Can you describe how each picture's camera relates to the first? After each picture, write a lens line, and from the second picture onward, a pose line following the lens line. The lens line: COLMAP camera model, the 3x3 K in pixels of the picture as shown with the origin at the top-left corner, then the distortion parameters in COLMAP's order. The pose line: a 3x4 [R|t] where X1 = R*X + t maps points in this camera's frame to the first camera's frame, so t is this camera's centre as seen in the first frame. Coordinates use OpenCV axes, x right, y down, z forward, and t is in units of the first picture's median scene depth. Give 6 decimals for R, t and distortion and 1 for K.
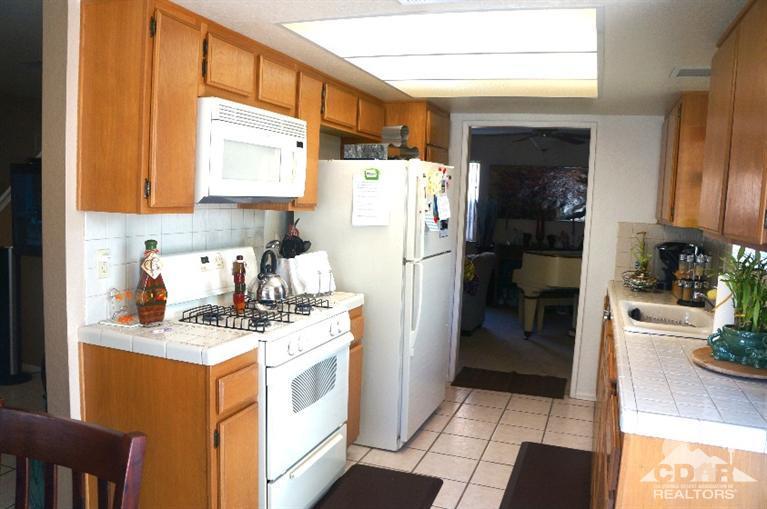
lens RADIAL K [[603.4, 0, 383.5], [0, 603.4, 254.5], [0, 0, 1]] dist [-0.187731, 0.139973]
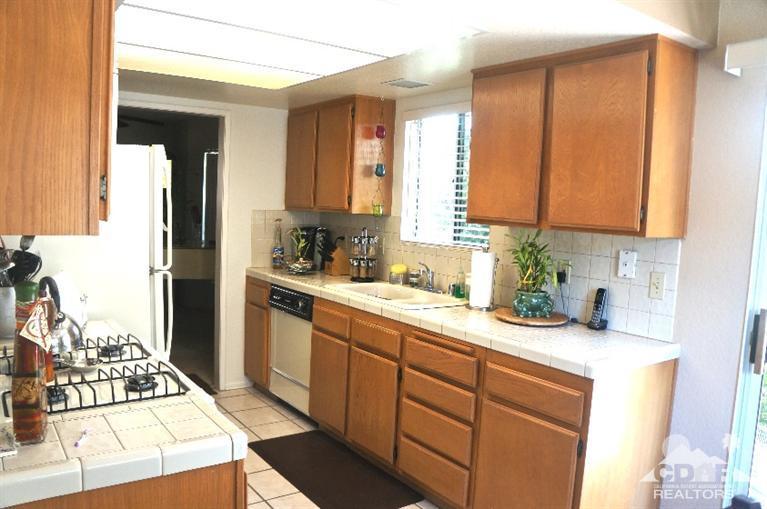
lens RADIAL K [[603.4, 0, 383.5], [0, 603.4, 254.5], [0, 0, 1]] dist [-0.187731, 0.139973]
pose [[0.563582, -0.090395, 0.821099, -0.430999], [0.061551, 0.995827, 0.067384, -0.044530], [-0.823764, 0.012563, 0.566794, 0.287686]]
